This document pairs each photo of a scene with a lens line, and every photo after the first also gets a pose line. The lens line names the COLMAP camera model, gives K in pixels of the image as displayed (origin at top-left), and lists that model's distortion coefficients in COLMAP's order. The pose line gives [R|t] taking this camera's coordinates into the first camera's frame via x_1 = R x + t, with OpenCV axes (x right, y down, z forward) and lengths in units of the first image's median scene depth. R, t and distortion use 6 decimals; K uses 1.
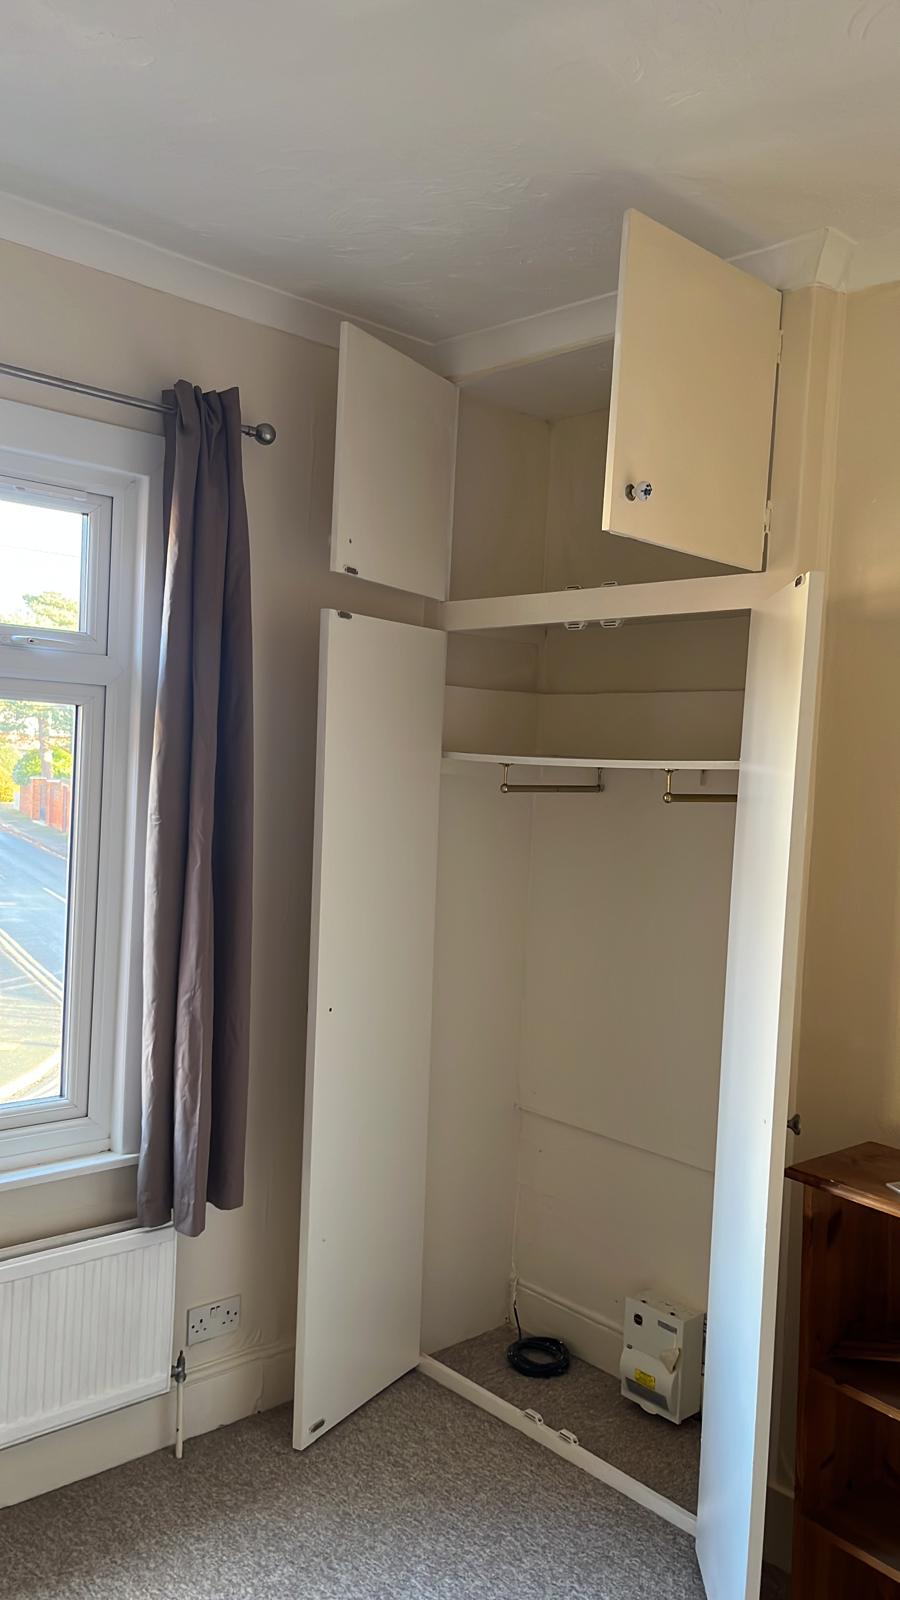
lens RADIAL K [[1212.9, 0, 450.0], [0, 1212.9, 800.0], [0, 0, 1]] dist [0.032772, -0.072962]
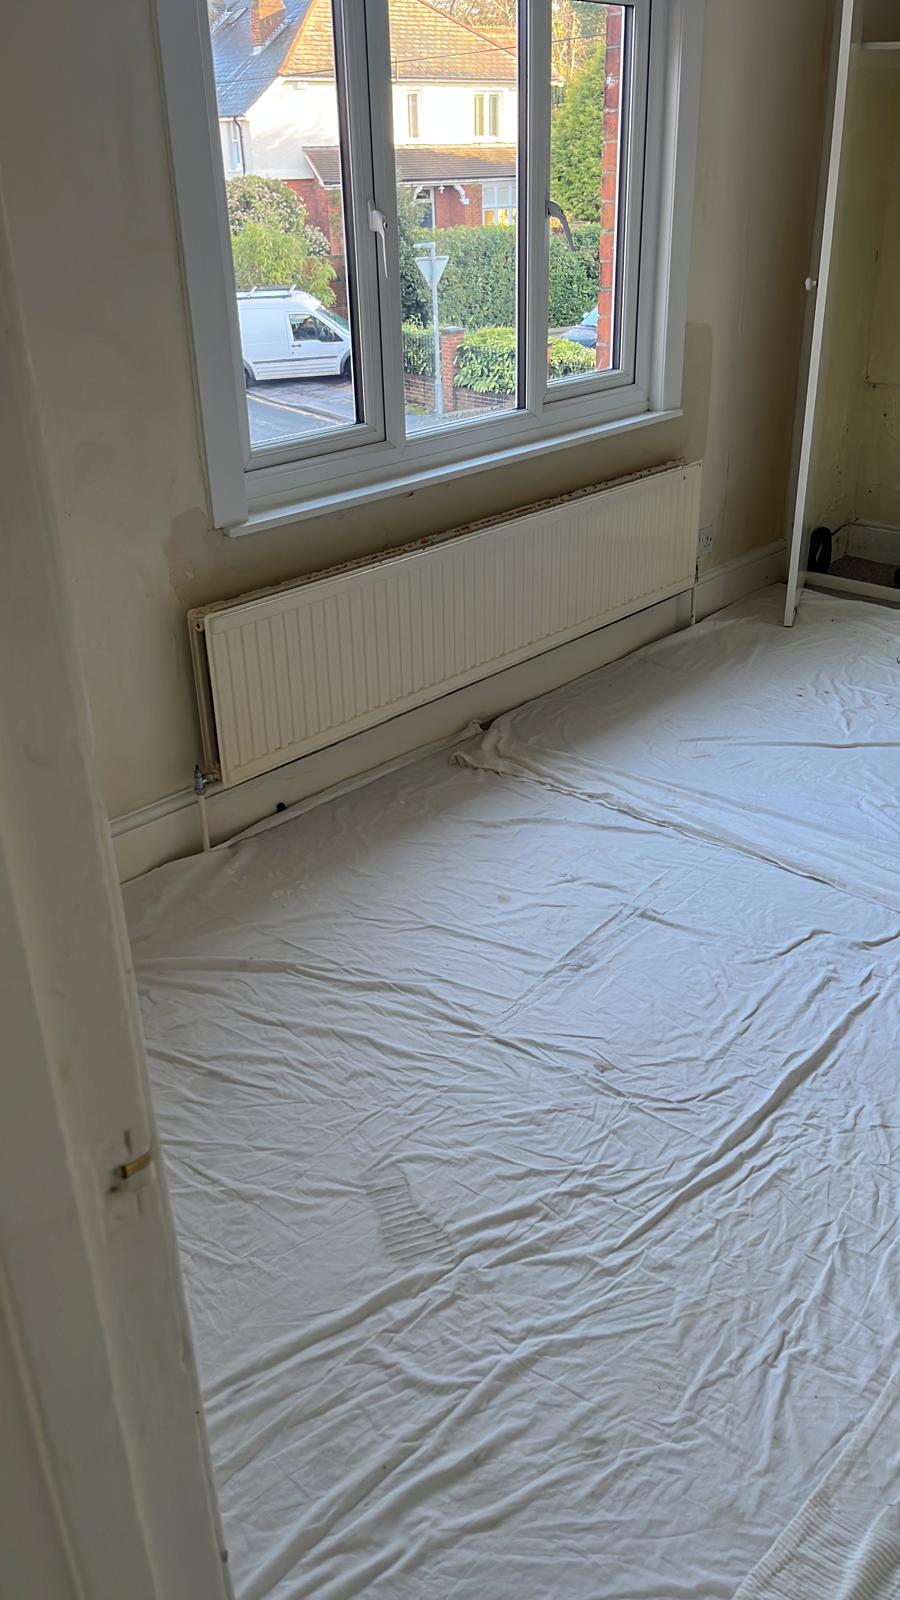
lens RADIAL K [[1212.9, 0, 450.0], [0, 1212.9, 800.0], [0, 0, 1]] dist [0.032772, -0.072962]
pose [[0.994821, -0.099753, 0.019523, -0.577167], [0.080700, 0.891896, 0.444982, 0.065700], [-0.061801, -0.441102, 0.895327, -0.339632]]
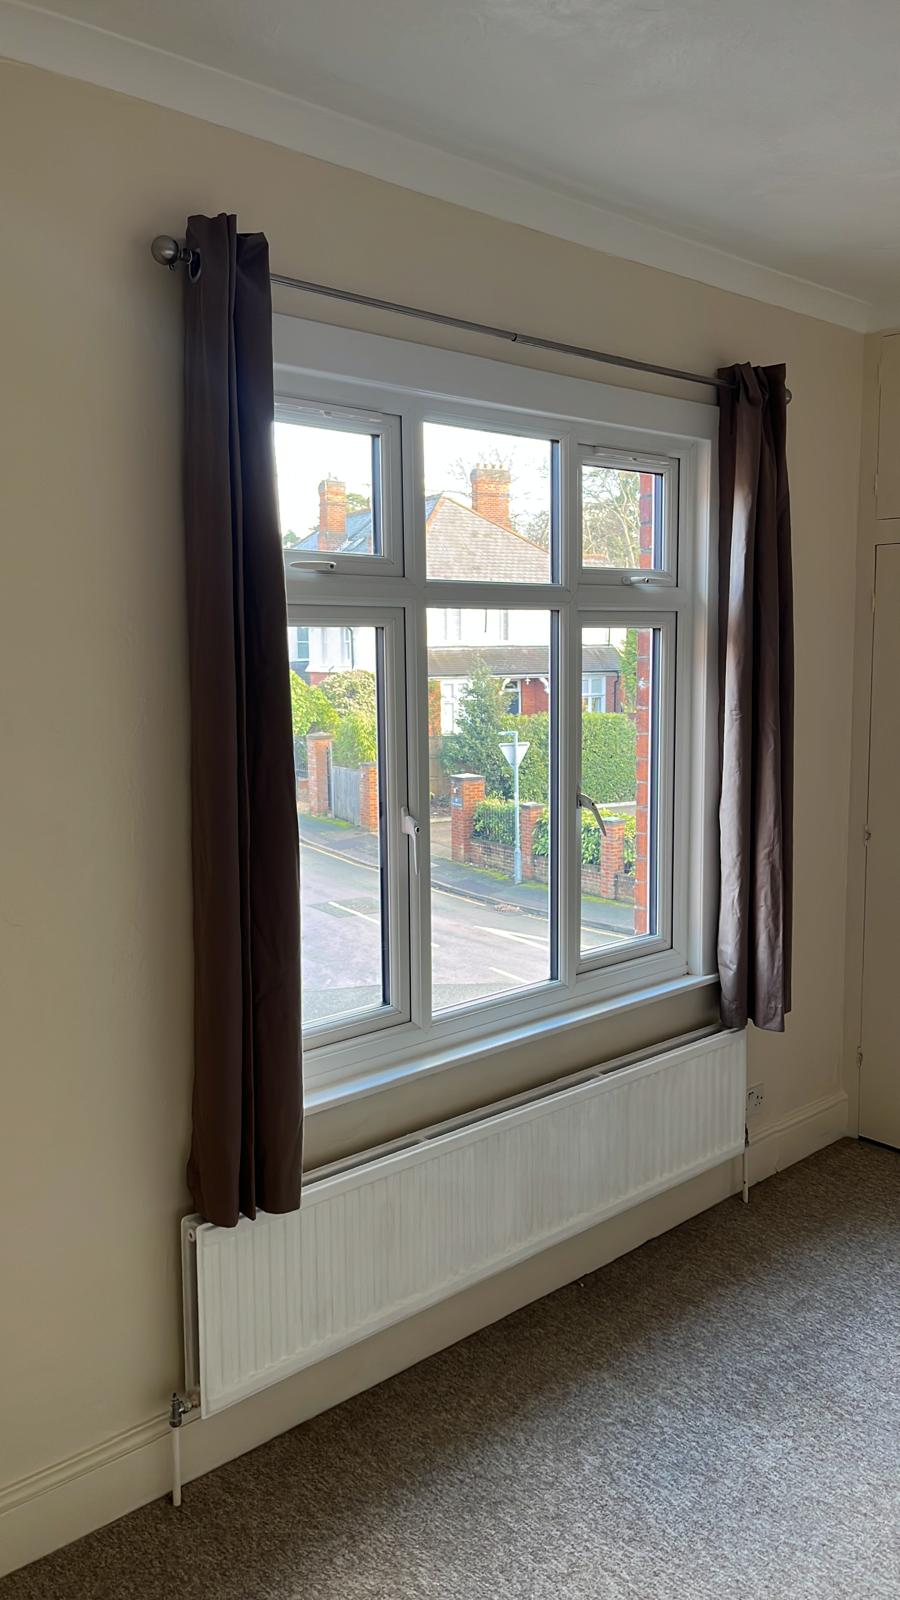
lens RADIAL K [[1212.9, 0, 450.0], [0, 1212.9, 800.0], [0, 0, 1]] dist [0.032772, -0.072962]
pose [[0.997838, -0.064227, -0.013910, -0.520449], [0.065227, 0.993747, 0.090624, -0.030027], [0.008002, -0.091336, 0.995788, -0.277192]]
